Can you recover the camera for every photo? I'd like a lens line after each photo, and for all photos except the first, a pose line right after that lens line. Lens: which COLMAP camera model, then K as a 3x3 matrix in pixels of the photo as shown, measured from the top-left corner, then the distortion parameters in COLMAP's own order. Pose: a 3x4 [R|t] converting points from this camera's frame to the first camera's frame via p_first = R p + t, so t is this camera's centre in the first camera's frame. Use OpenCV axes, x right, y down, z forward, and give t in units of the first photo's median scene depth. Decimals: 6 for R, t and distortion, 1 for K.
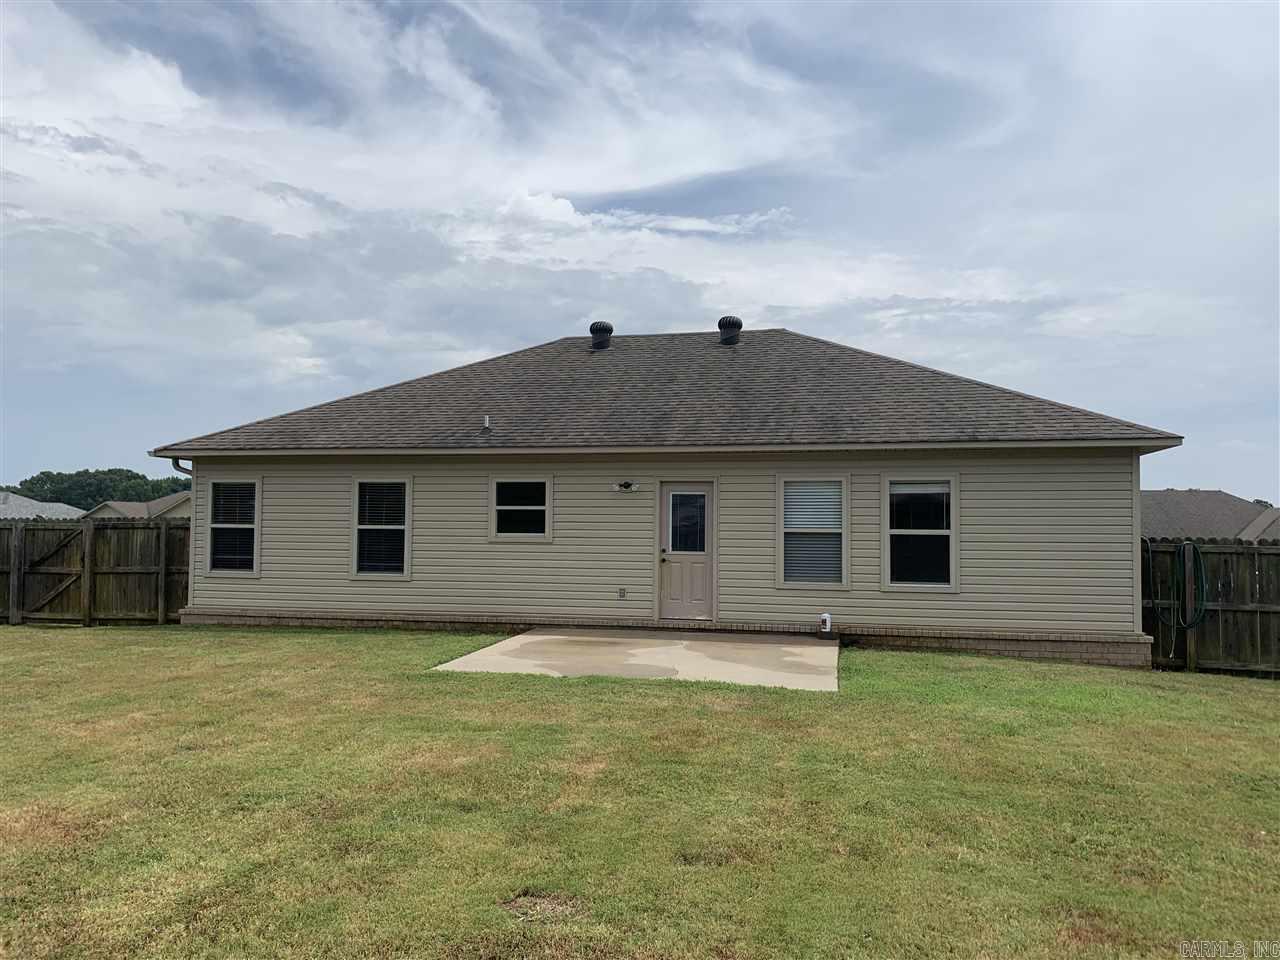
lens RADIAL K [[979.4, 0, 621.7], [0, 979.4, 487.9], [0, 0, 1]] dist [0.039567, -0.036922]
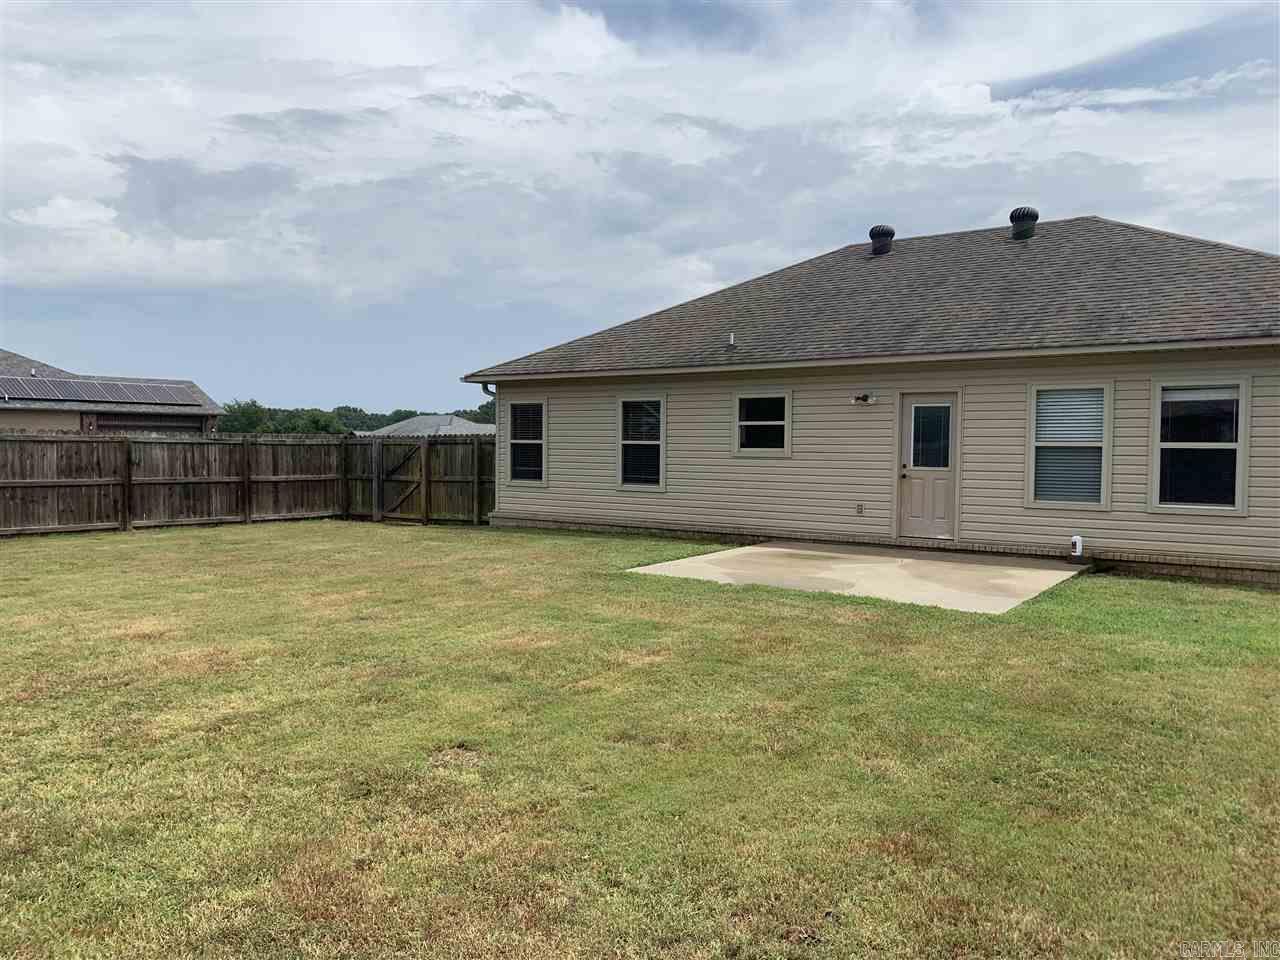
lens RADIAL K [[974.4, 0, 623.2], [0, 974.4, 484.5], [0, 0, 1]] dist [0.058182, -0.090278]
pose [[0.919594, 0.014656, -0.392598, 0.167604], [0.016900, 0.996903, 0.076800, 0.003868], [0.392507, -0.077259, 0.916498, 0.008006]]
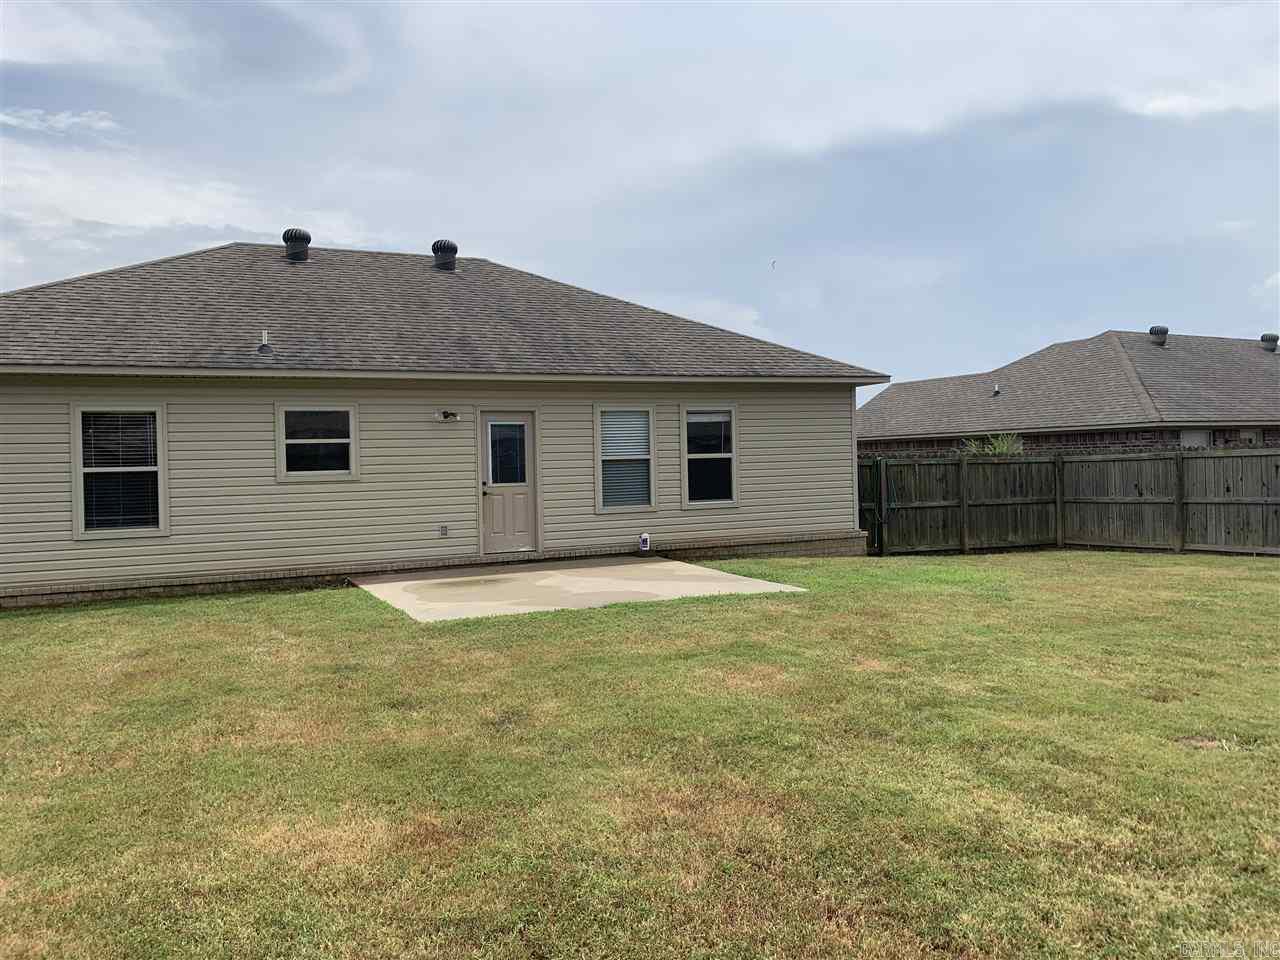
lens RADIAL K [[970.0, 0, 635.5], [0, 970.0, 477.0], [0, 0, 1]] dist [0.121521, -0.189640]
pose [[0.795888, -0.038647, 0.604209, -0.418228], [0.006051, 0.998419, 0.055892, 0.005493], [-0.605413, -0.040827, 0.794863, 0.148714]]
